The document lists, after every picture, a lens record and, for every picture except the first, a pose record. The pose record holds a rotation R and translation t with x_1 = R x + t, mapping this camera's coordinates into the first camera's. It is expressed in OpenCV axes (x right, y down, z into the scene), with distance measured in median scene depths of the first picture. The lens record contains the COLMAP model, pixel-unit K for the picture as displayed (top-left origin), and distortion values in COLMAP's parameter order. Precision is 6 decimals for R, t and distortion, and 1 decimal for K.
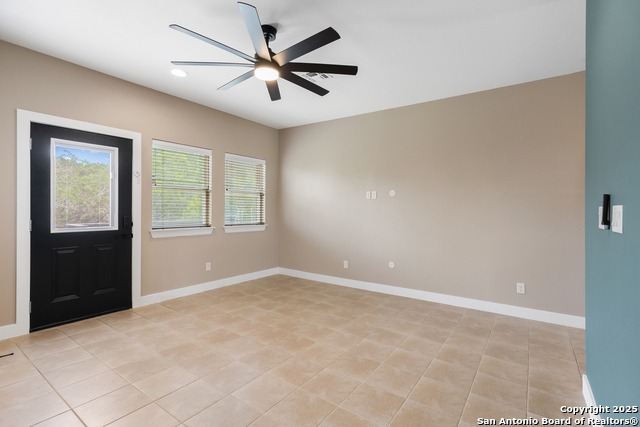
lens RADIAL K [[299.6, 0, 322.3], [0, 299.6, 214.4], [0, 0, 1]] dist [-0.003164, -0.000147]
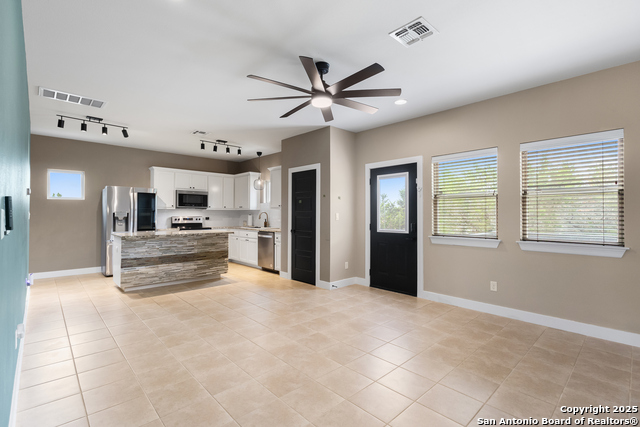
lens RADIAL K [[299.6, 0, 322.3], [0, 299.6, 214.4], [0, 0, 1]] dist [-0.003164, -0.000147]
pose [[-0.200472, -0.012373, -0.979621, 0.743655], [-0.024866, 0.999662, -0.007537, -0.012973], [0.979384, 0.022849, -0.200712, 0.944259]]
